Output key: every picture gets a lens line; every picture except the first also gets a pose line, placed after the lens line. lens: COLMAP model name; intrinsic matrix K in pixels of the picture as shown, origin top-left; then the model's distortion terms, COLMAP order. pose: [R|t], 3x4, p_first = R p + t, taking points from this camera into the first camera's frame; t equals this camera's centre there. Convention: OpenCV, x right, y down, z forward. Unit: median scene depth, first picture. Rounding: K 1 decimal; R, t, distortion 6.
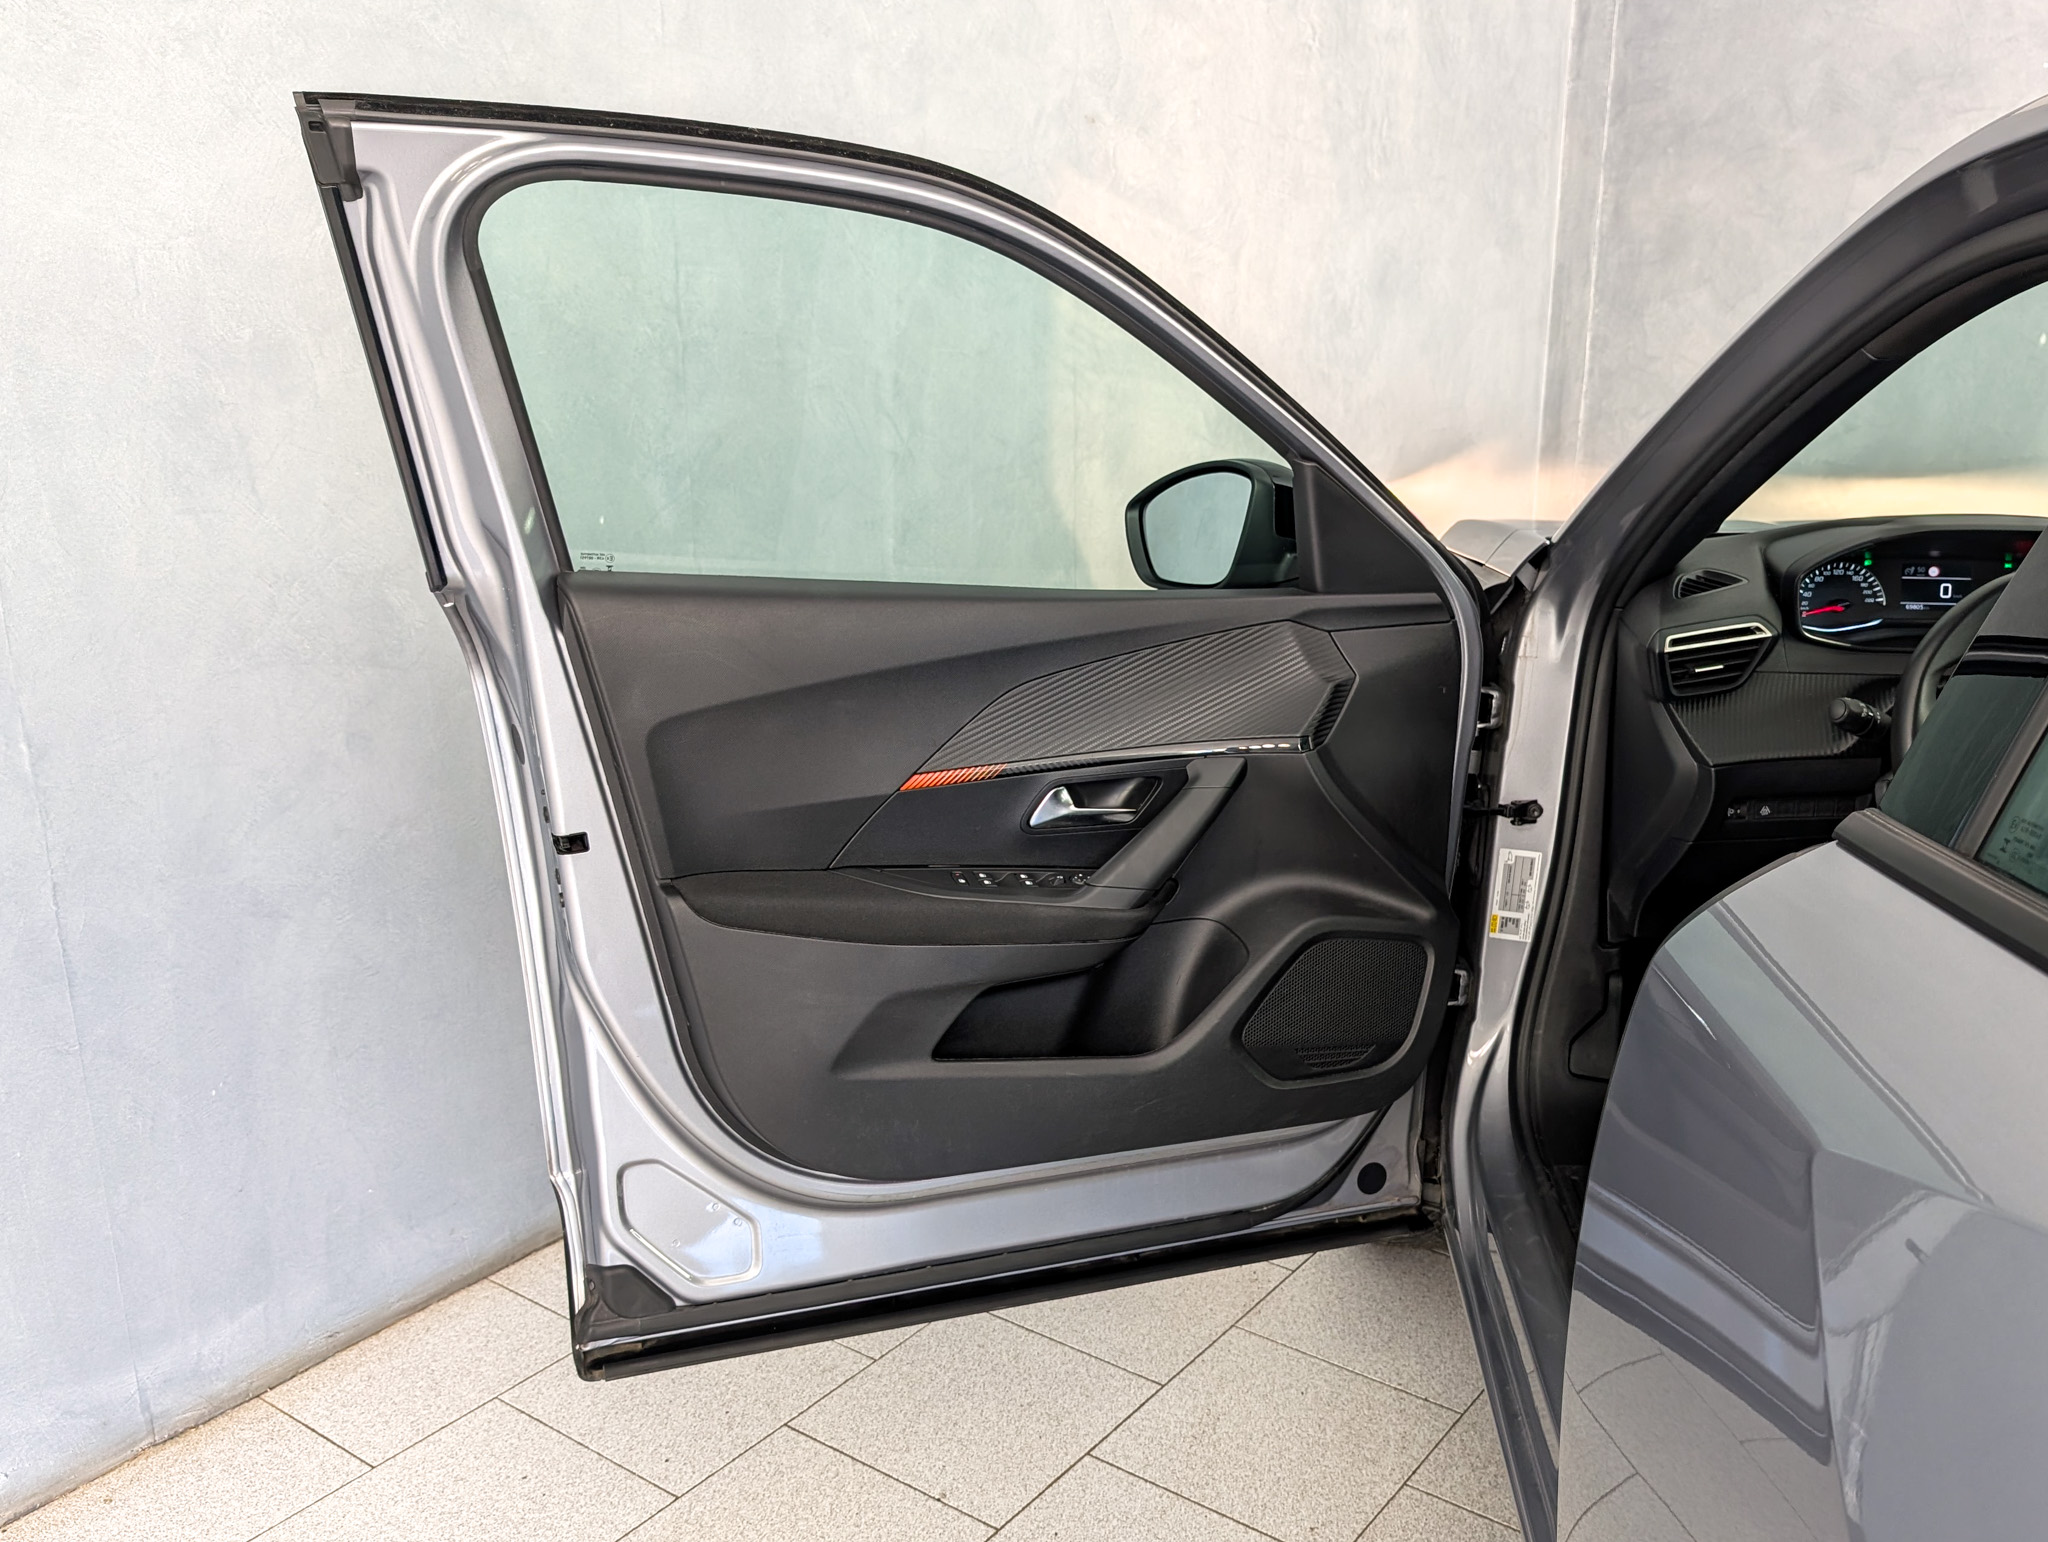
lens RADIAL K [[1812.2, 0, 1140.3], [0, 1812.2, 822.4], [0, 0, 1]] dist [0.011343, 0.000681]
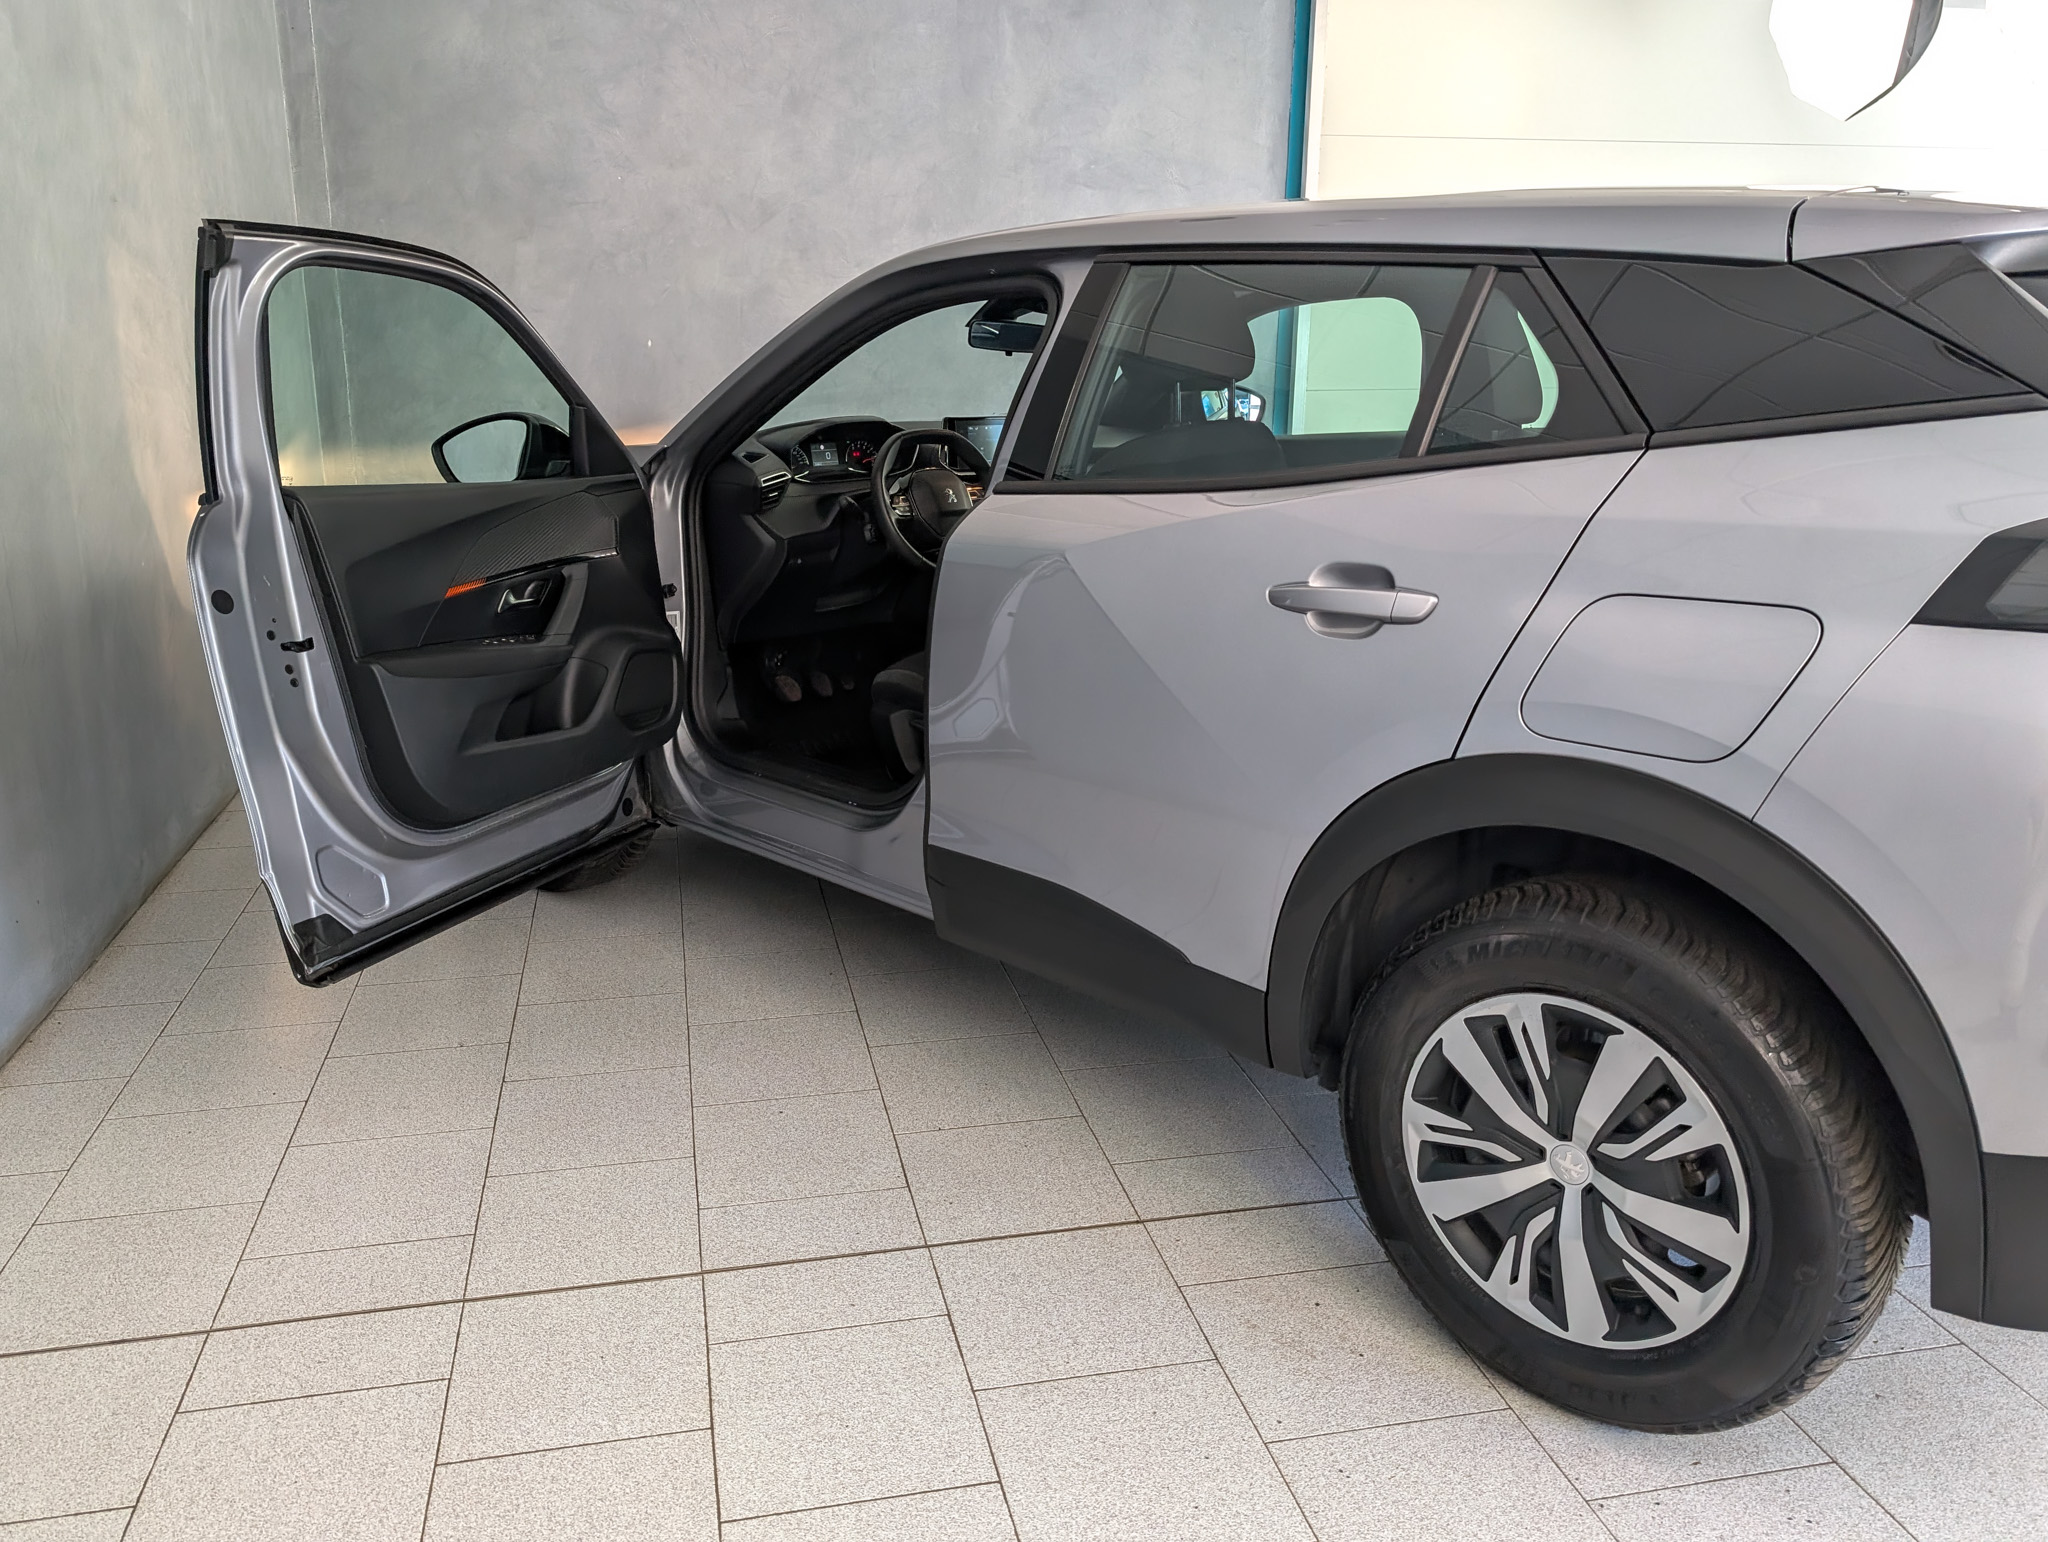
lens RADIAL K [[1601.4, 0, 993.2], [0, 1601.4, 761.6], [0, 0, 1]] dist [0.080001, -0.119762]
pose [[0.689169, -0.207393, 0.694287, -0.833577], [0.219115, 0.972954, 0.073134, 0.130860], [-0.690677, 0.101727, 0.715973, -0.471095]]
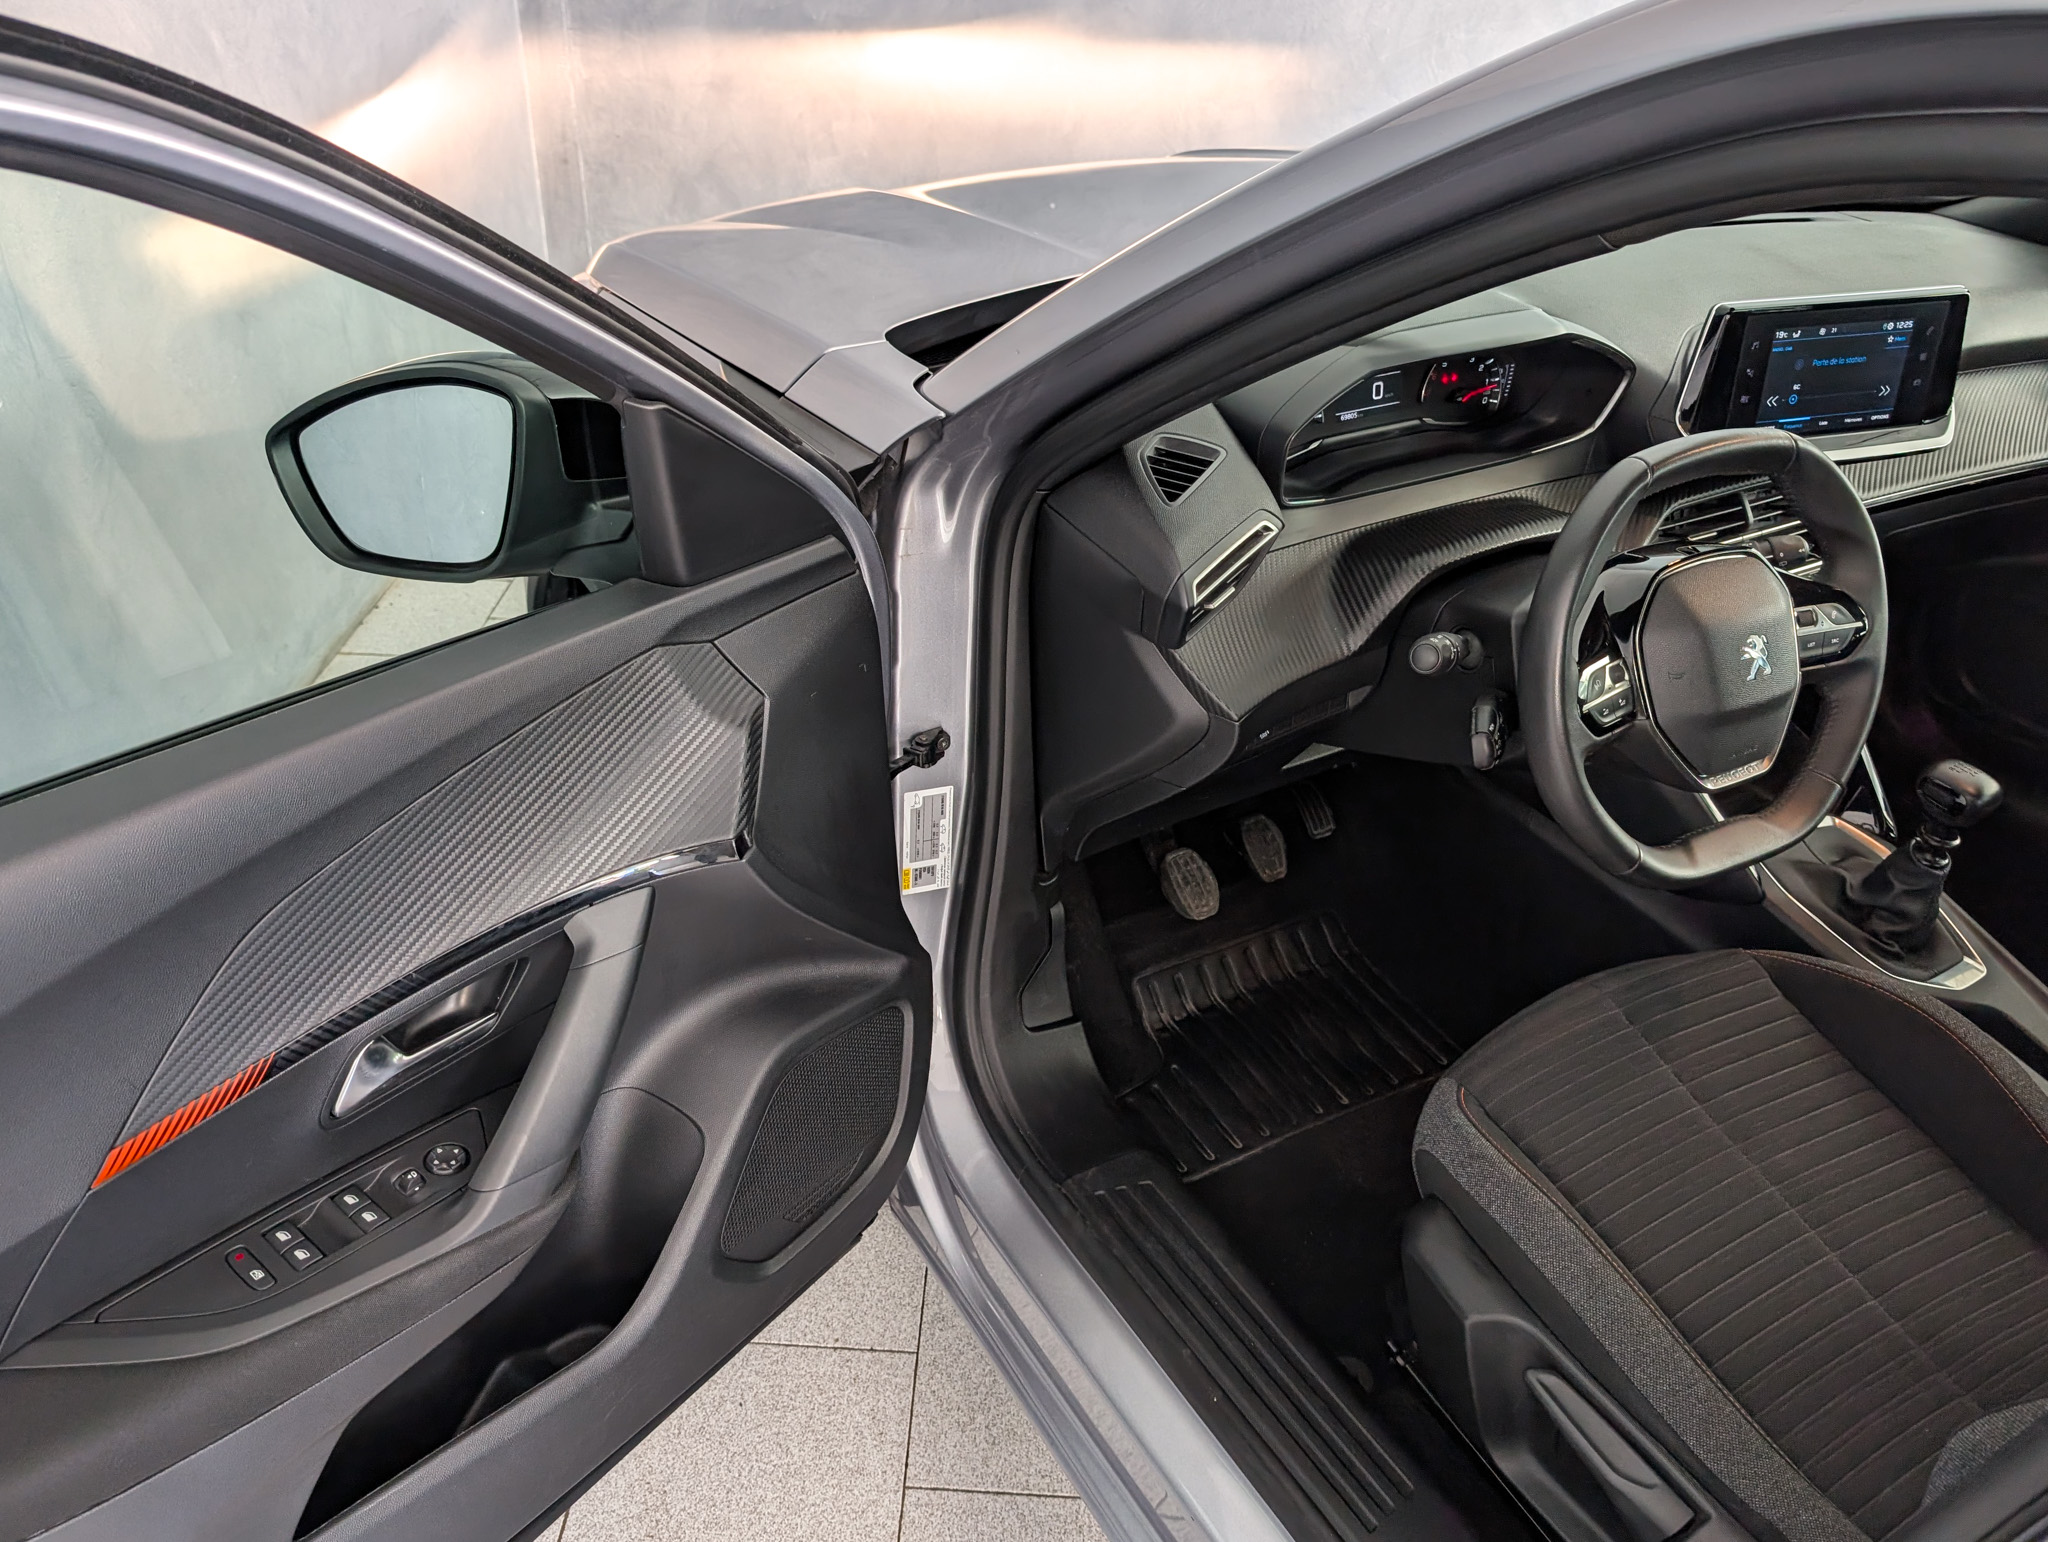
lens RADIAL K [[1601.4, 0, 993.2], [0, 1601.4, 761.6], [0, 0, 1]] dist [0.080001, -0.119762]
pose [[0.847574, -0.280417, 0.450539, -0.079395], [0.137924, 0.936214, 0.323236, -0.233291], [-0.512441, -0.211826, 0.832186, 0.454621]]
